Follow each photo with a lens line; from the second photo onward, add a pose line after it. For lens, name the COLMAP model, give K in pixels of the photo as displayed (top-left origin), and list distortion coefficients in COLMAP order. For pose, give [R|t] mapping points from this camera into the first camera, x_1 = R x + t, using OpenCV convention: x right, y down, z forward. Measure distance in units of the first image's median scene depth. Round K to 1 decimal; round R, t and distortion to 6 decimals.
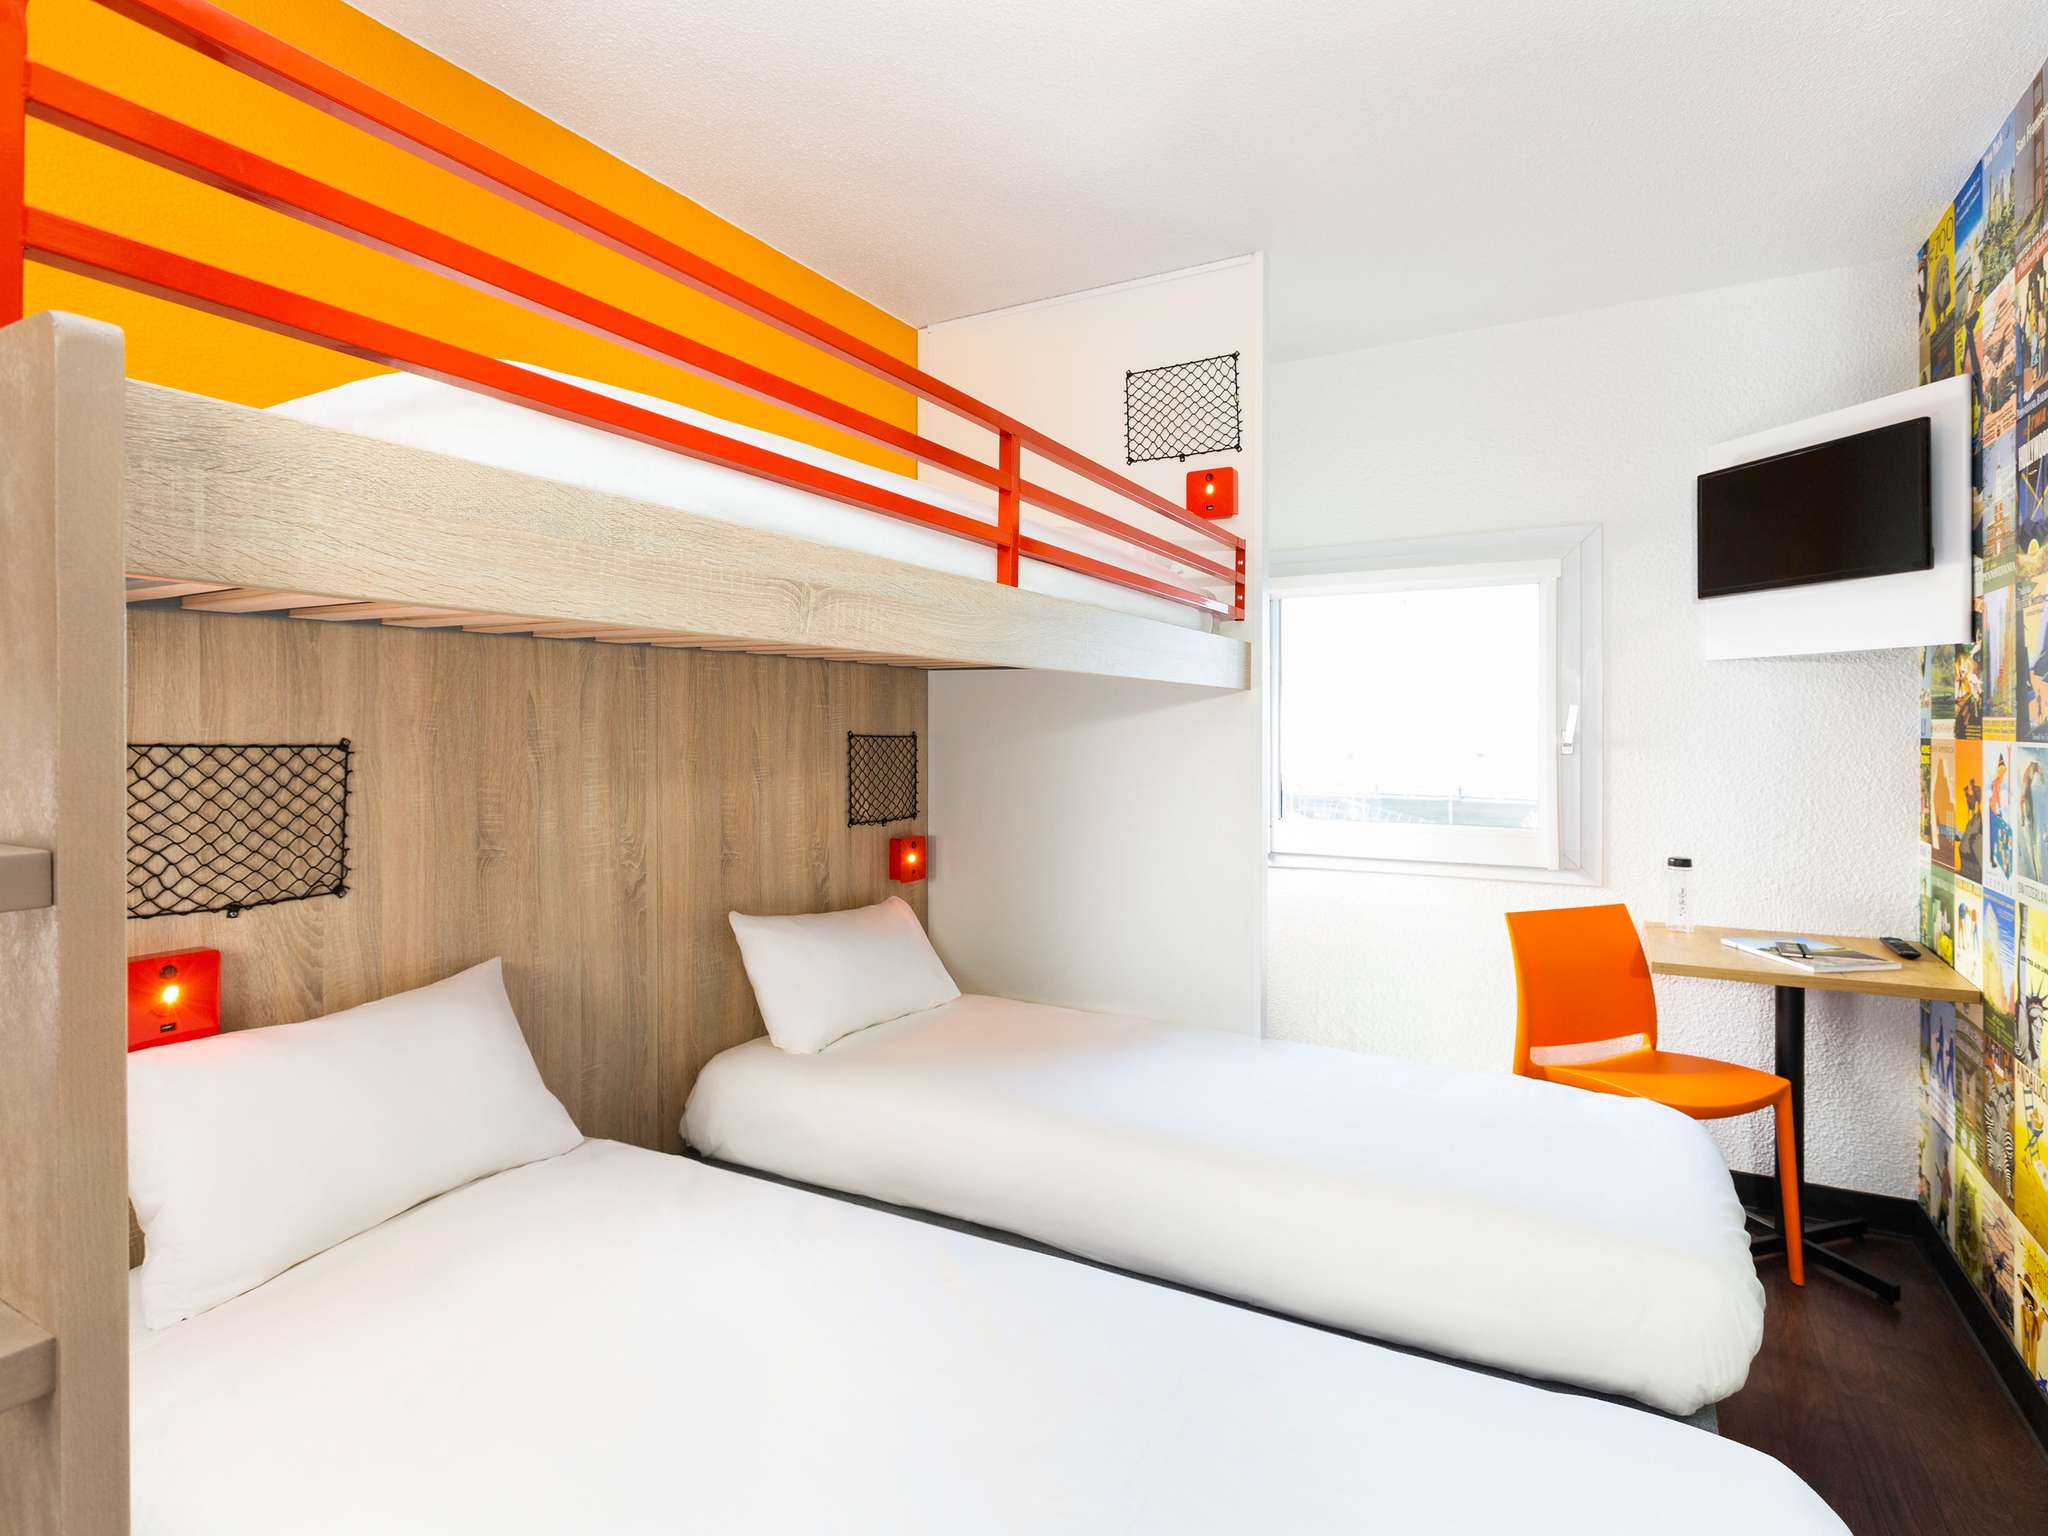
lens RADIAL K [[1063.7, 0, 1039.4], [0, 1063.7, 753.1], [0, 0, 1]] dist [0.010279, -0.001736]
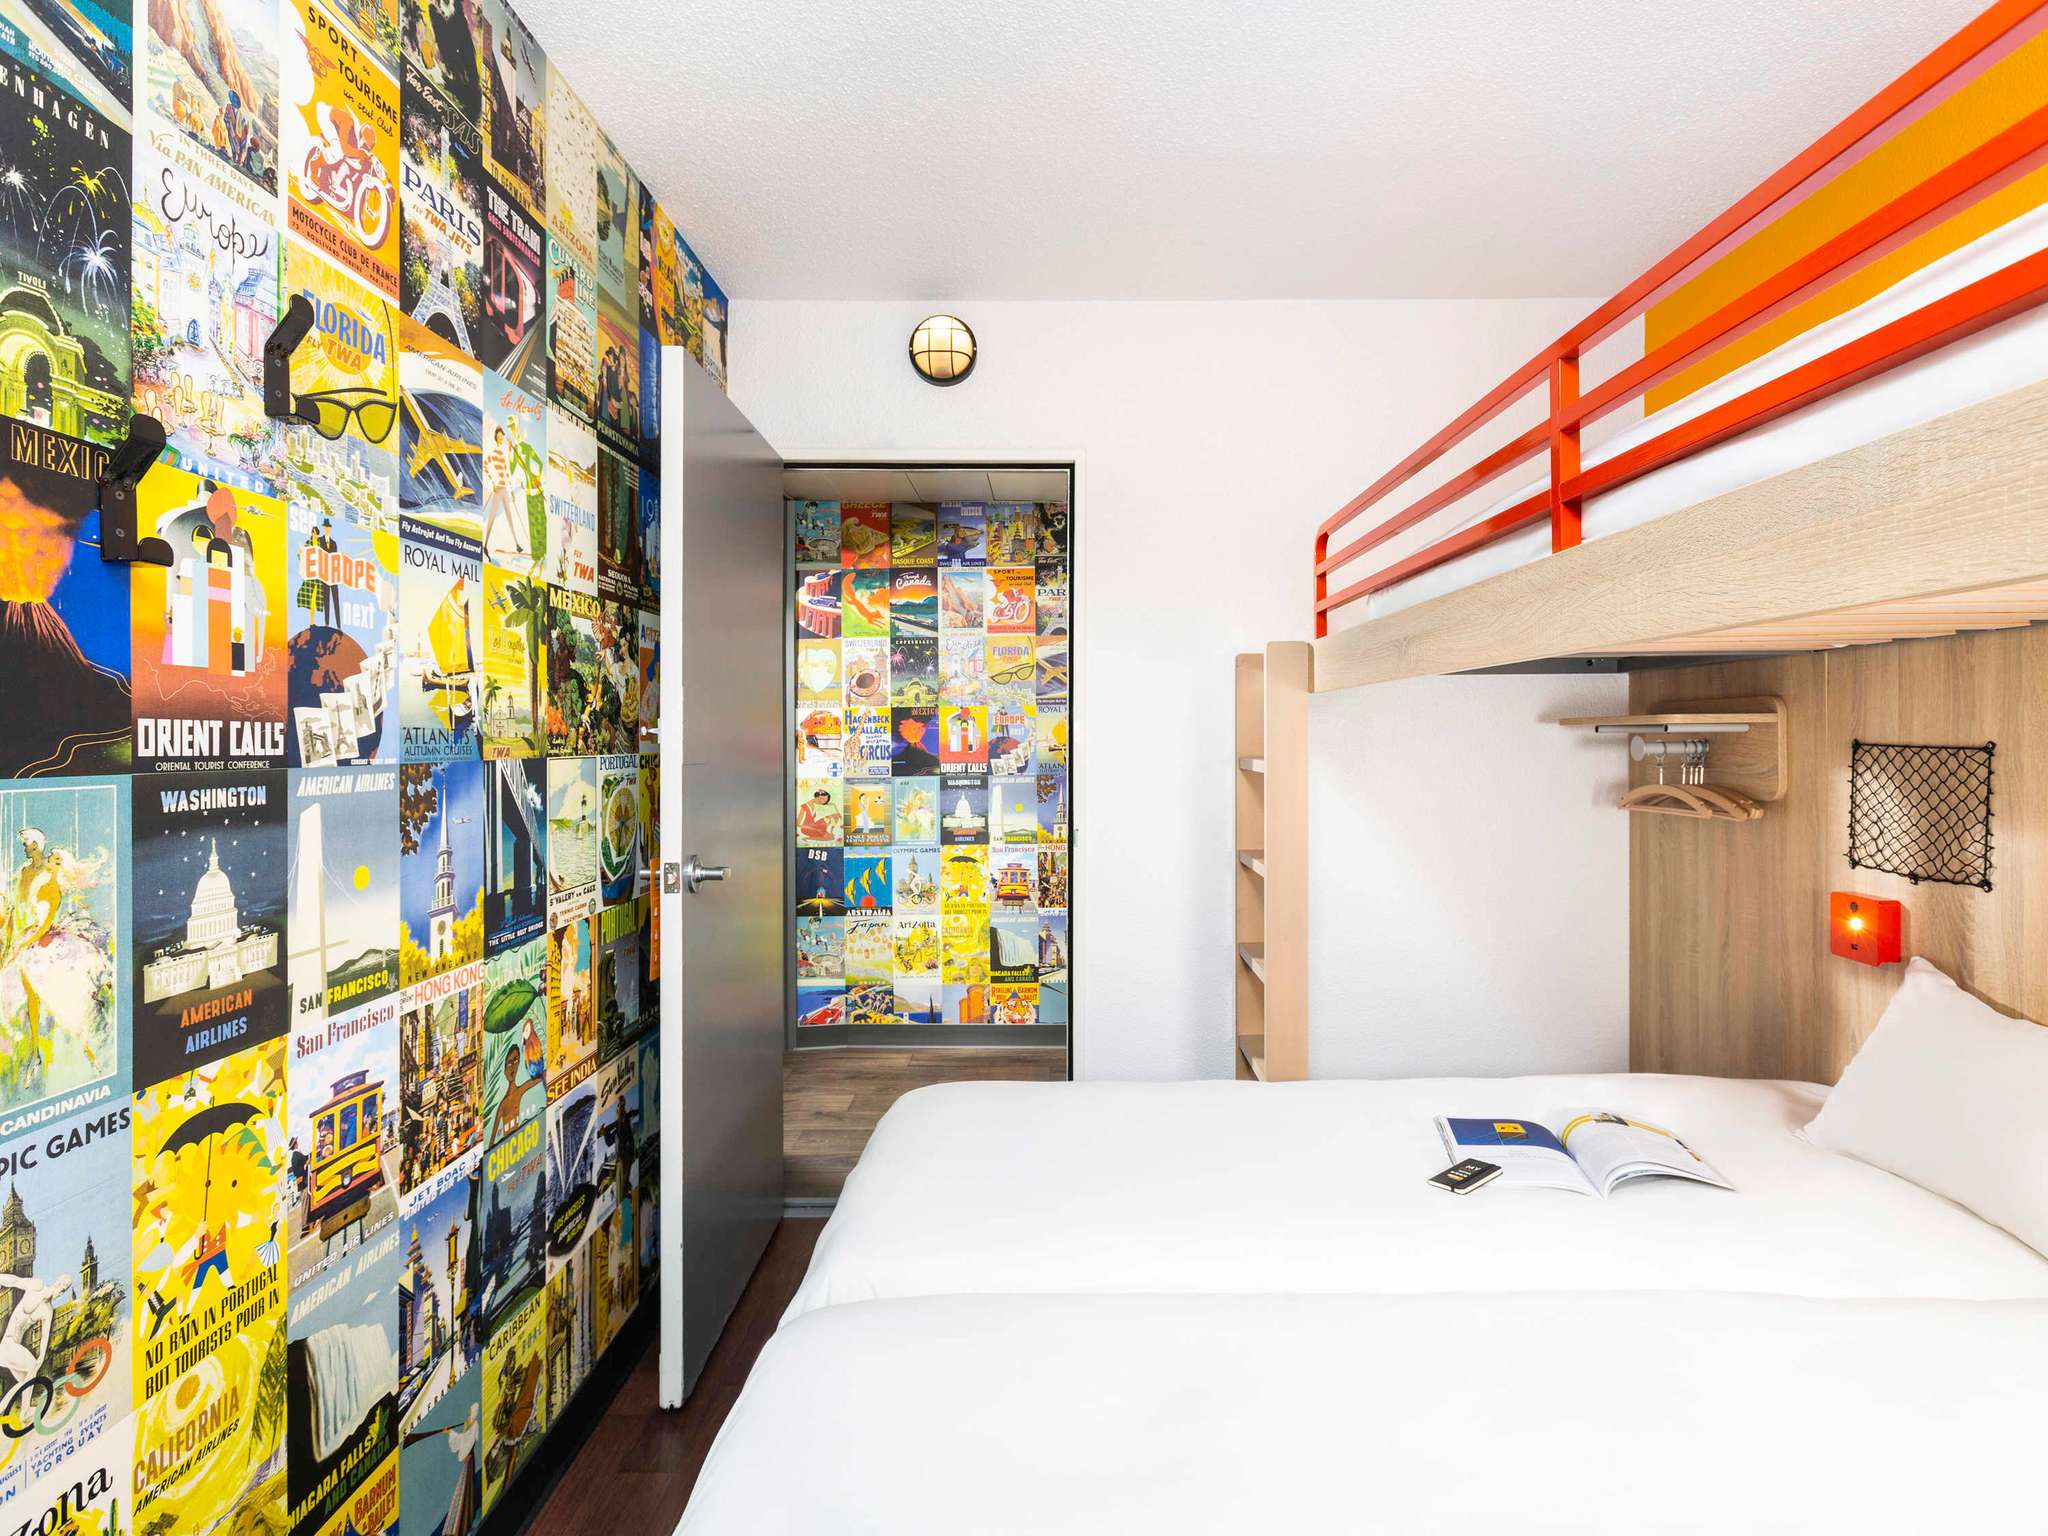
lens RADIAL K [[1063.7, 0, 1014.5], [0, 1063.7, 749.8], [0, 0, 1]] dist [0.010279, -0.001736]
pose [[-0.896453, 0.012477, -0.442963, 0.666602], [-0.001946, 0.999483, 0.032091, -0.036682], [0.443135, 0.029630, -0.895965, 1.495618]]
